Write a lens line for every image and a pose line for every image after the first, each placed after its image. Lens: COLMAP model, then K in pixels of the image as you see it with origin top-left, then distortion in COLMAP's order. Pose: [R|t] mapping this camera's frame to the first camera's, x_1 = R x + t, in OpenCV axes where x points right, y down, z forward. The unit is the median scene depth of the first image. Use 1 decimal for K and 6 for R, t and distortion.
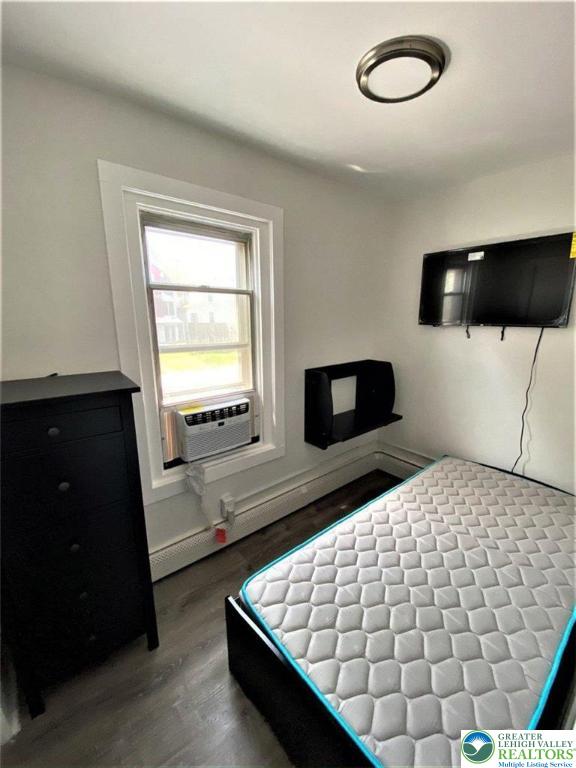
lens RADIAL K [[319.2, 0, 272.5], [0, 319.2, 383.5], [0, 0, 1]] dist [0.000943, -0.014154]
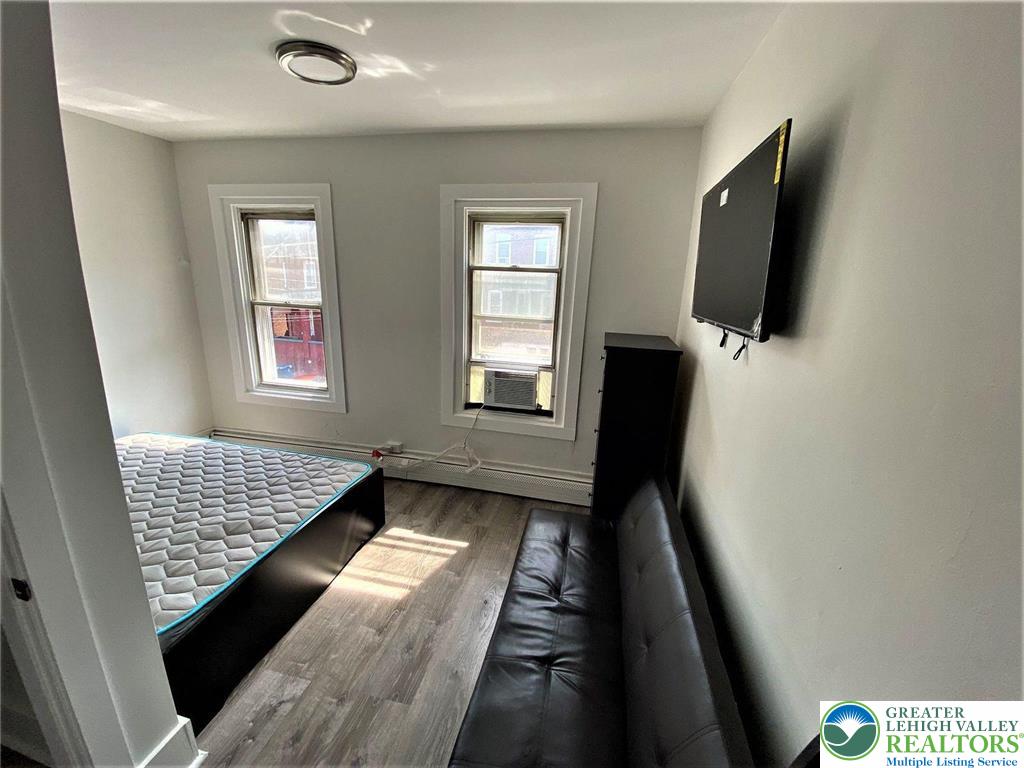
lens RADIAL K [[406.3, 0, 512.0], [0, 406.3, 384.0], [0, 0, 1]] dist [0.002546, 0.000030]
pose [[0.632834, 0.222847, -0.741526, 0.973561], [-0.198036, 0.972418, 0.123228, -0.064488], [0.748534, 0.068866, 0.659510, 0.030599]]
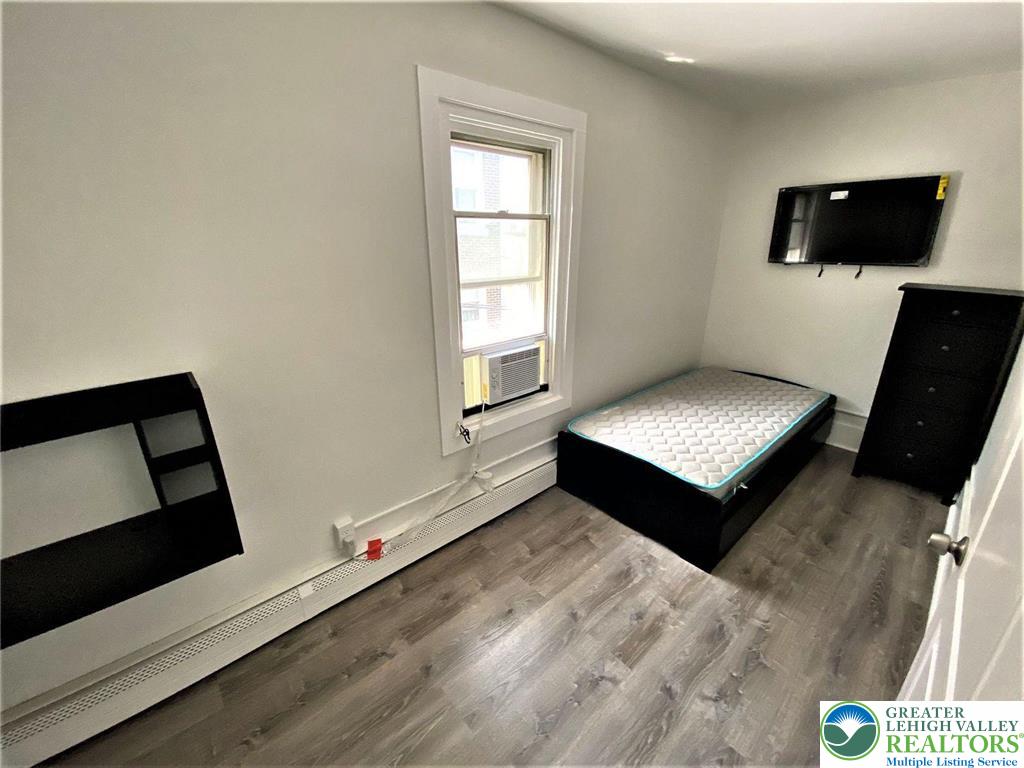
lens RADIAL K [[422.6, 0, 512.0], [0, 422.6, 384.0], [0, 0, 1]] dist [0.000423, 0.037738]
pose [[0.998783, -0.015024, 0.046966, -0.247850], [0.008606, 0.990948, 0.133972, 0.008242], [-0.048554, -0.133405, 0.989872, -0.213056]]
